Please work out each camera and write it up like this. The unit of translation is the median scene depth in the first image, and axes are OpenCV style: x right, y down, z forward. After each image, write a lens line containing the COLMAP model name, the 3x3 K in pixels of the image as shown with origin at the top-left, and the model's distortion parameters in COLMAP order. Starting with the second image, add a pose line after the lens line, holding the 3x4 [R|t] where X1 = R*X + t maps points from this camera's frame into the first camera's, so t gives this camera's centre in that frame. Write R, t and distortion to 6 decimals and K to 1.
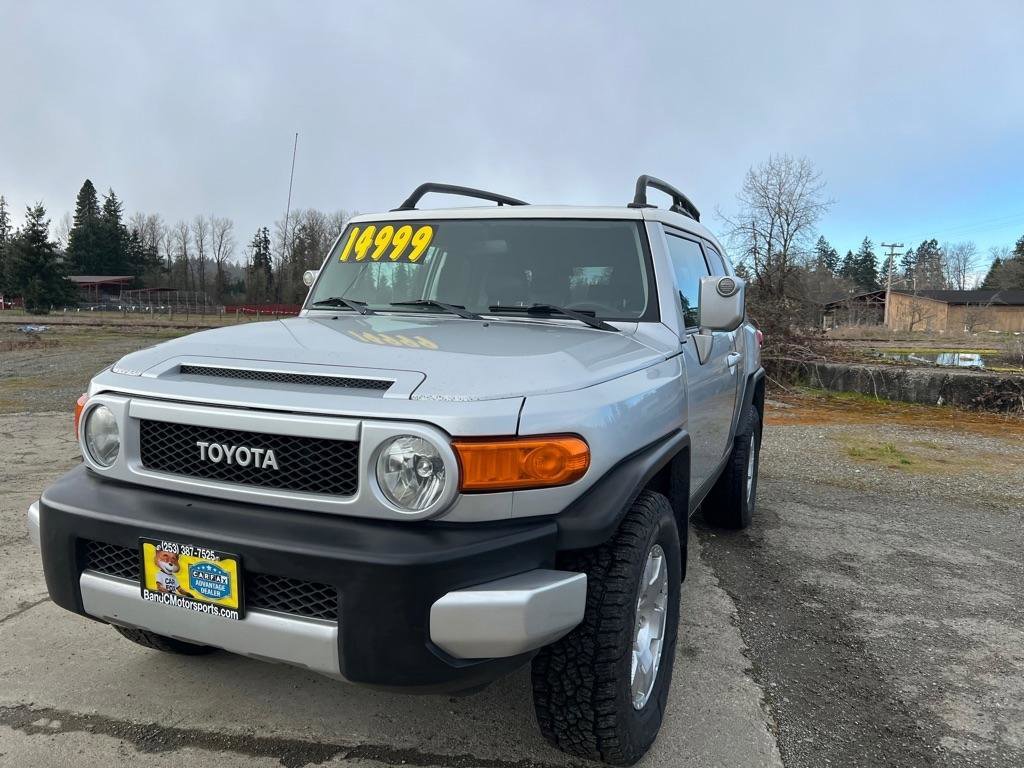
lens RADIAL K [[767.3, 0, 521.0], [0, 767.3, 386.0], [0, 0, 1]] dist [0.055215, -0.063211]
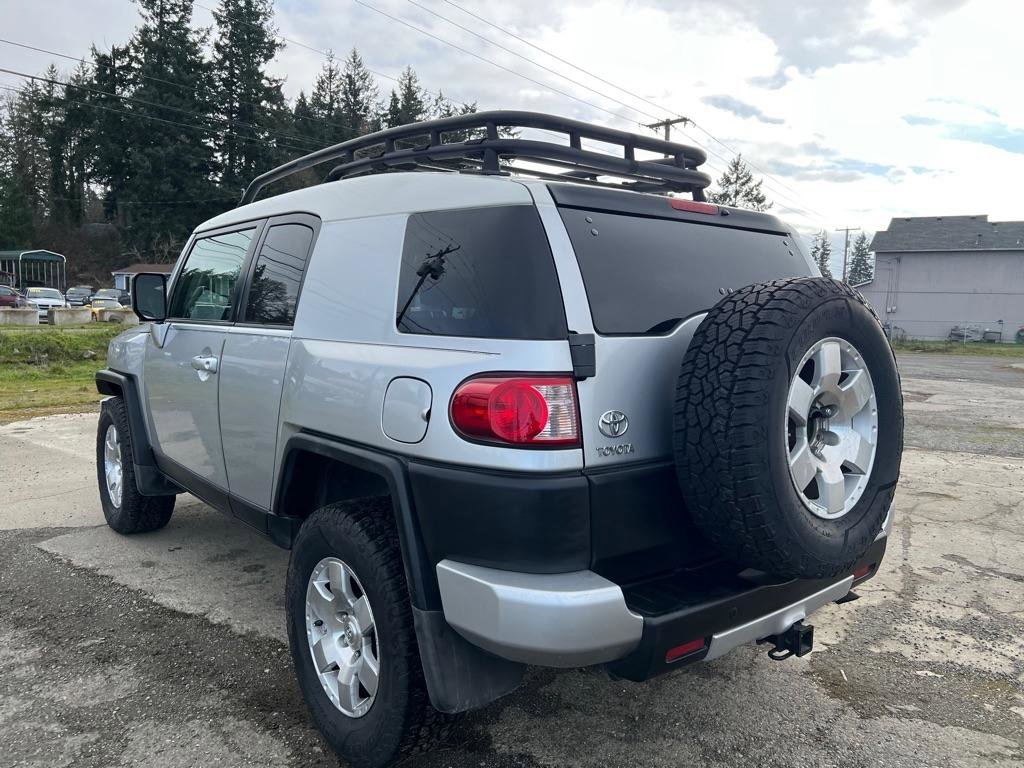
lens RADIAL K [[767.3, 0, 519.6], [0, 767.3, 386.6], [0, 0, 1]] dist [0.055215, -0.063211]
pose [[-0.456485, 0.059646, -0.887730, 1.274413], [-0.133412, 0.981881, 0.134575, -0.248261], [0.879672, 0.179865, -0.440257, 2.455285]]
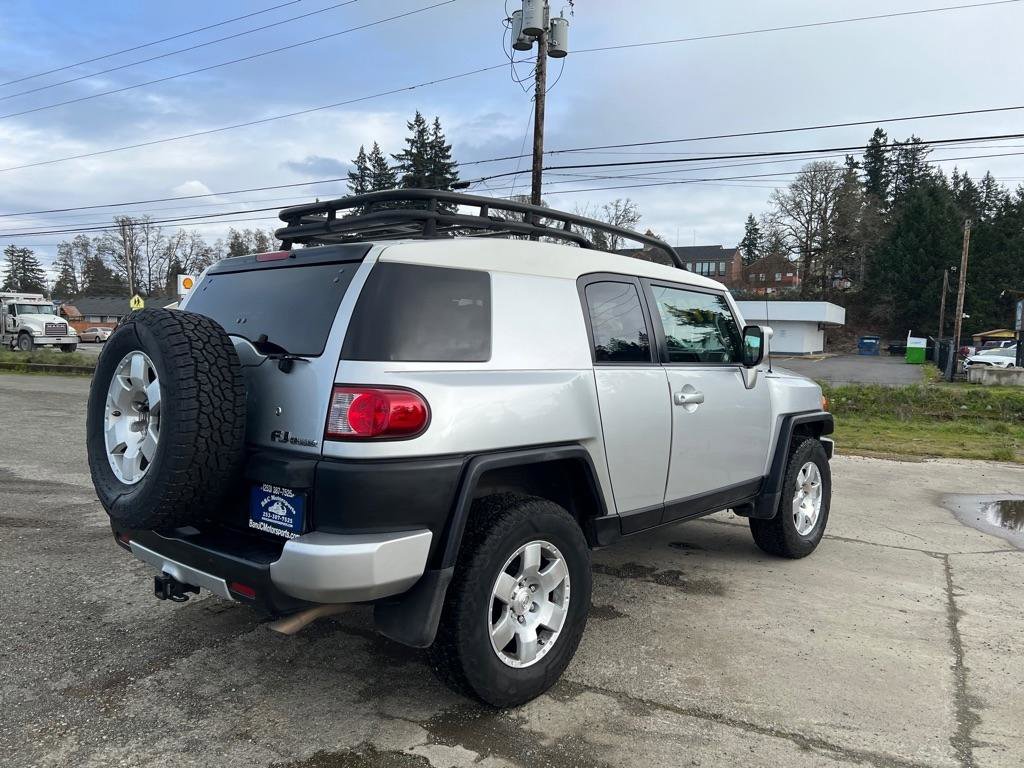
lens RADIAL K [[767.3, 0, 522.6], [0, 767.3, 390.6], [0, 0, 1]] dist [0.055215, -0.063211]
pose [[-0.945118, -0.062733, 0.320651, -0.446381], [-0.006057, 0.984590, 0.174776, -0.373343], [-0.326674, 0.163242, -0.930933, 3.225225]]
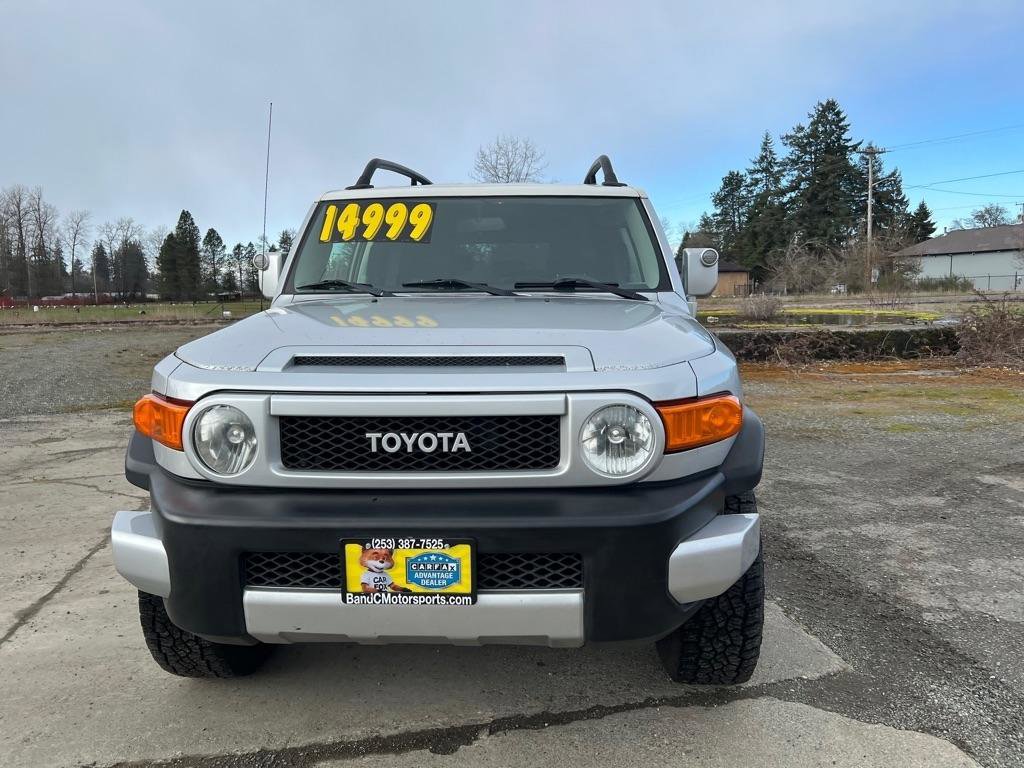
lens RADIAL K [[767.3, 0, 523.3], [0, 767.3, 381.6], [0, 0, 1]] dist [0.055215, -0.063211]
pose [[0.941780, -0.077854, 0.327091, -0.430450], [0.070399, 0.996919, 0.034588, -0.008372], [-0.328776, -0.009547, 0.944360, 0.035131]]
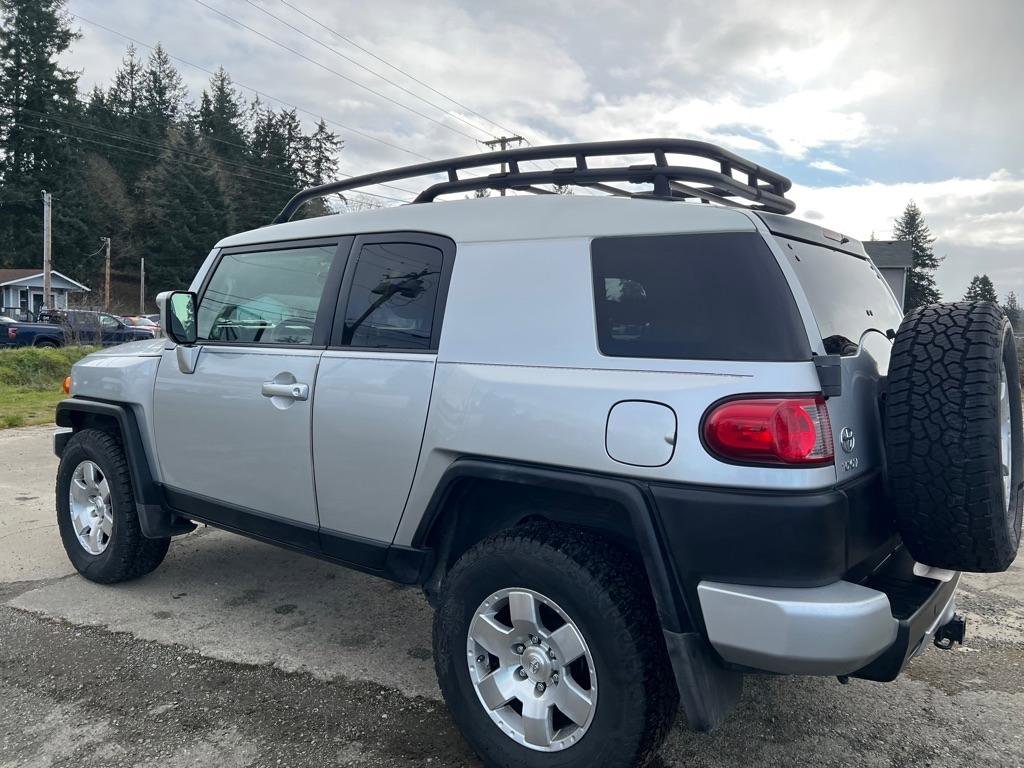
lens RADIAL K [[767.3, 0, 520.1], [0, 767.3, 381.4], [0, 0, 1]] dist [0.055215, -0.063211]
pose [[-0.246092, 0.048227, -0.968046, 1.423910], [-0.132436, 0.987721, 0.082874, -0.204728], [0.960156, 0.148599, -0.236683, 2.064965]]
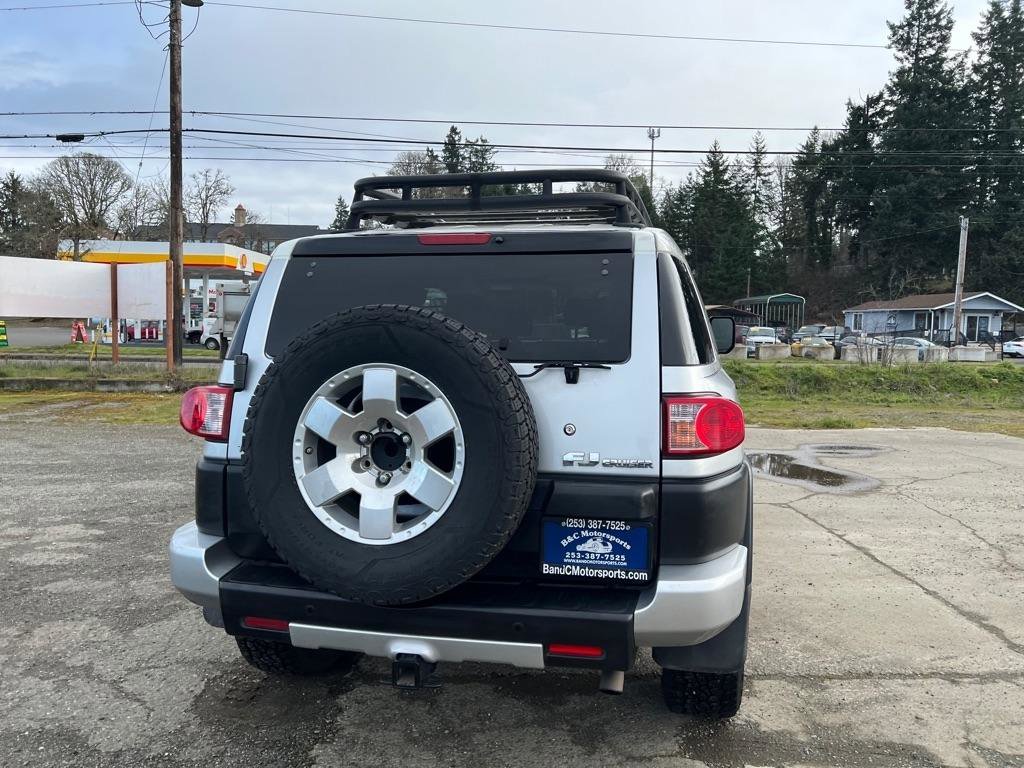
lens RADIAL K [[767.3, 0, 522.0], [0, 767.3, 385.3], [0, 0, 1]] dist [0.055215, -0.063211]
pose [[-0.982083, -0.017468, -0.187635, 0.421481], [-0.051321, 0.982852, 0.177113, -0.360517], [0.181324, 0.183569, -0.966139, 3.180590]]
